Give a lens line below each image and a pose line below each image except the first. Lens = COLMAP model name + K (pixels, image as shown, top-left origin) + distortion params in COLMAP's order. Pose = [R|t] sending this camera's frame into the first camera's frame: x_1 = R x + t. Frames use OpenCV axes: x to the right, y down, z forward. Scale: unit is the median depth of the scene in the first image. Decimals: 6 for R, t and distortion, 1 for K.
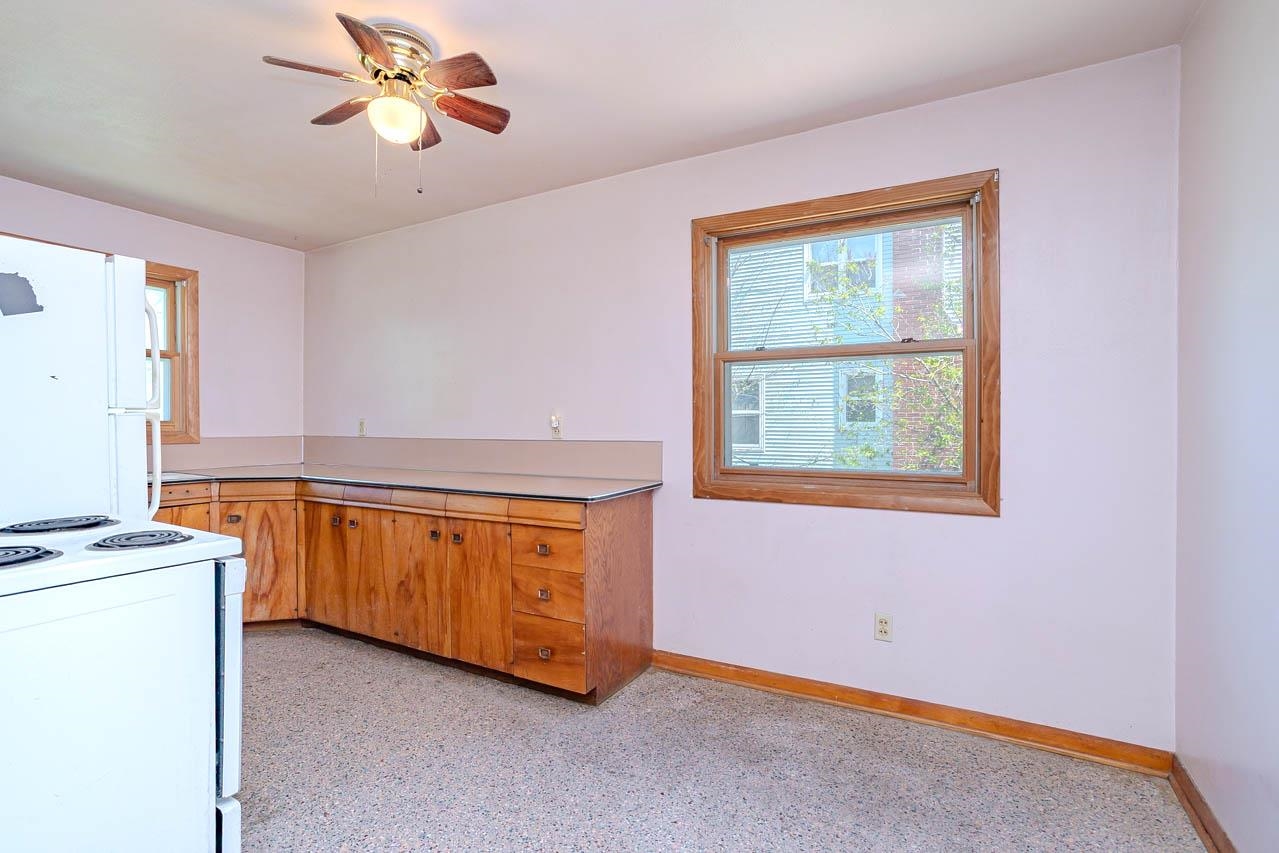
lens RADIAL K [[609.7, 0, 639.5], [0, 609.7, 426.5], [0, 0, 1]] dist [0.000562, 0.000406]
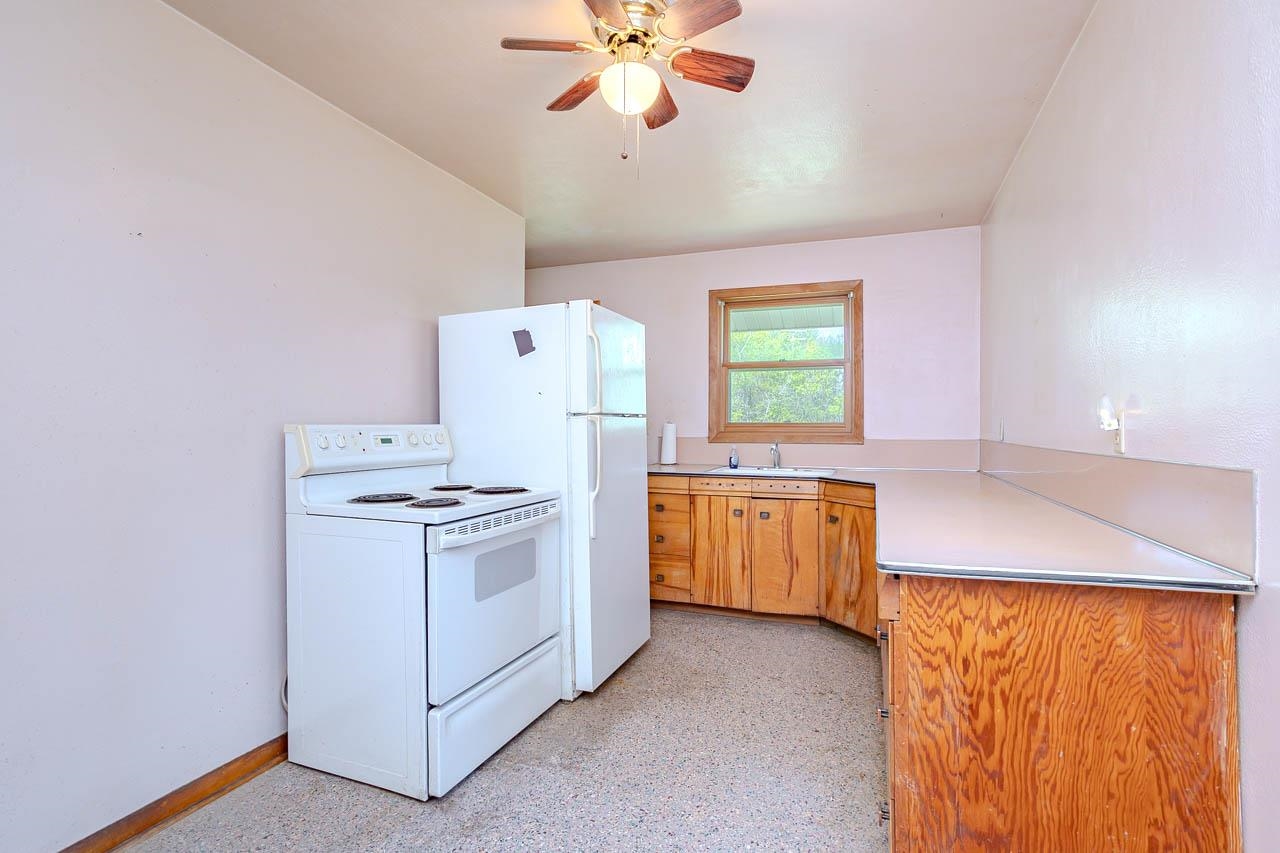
lens RADIAL K [[624.0, 0, 640.0], [0, 624.0, 426.5], [0, 0, 1]] dist [0.000348, -0.000013]
pose [[0.161144, 0.000626, -0.986931, 0.388049], [-0.006873, 0.999976, -0.000488, 0.000939], [0.986907, 0.006862, 0.161144, 0.650741]]
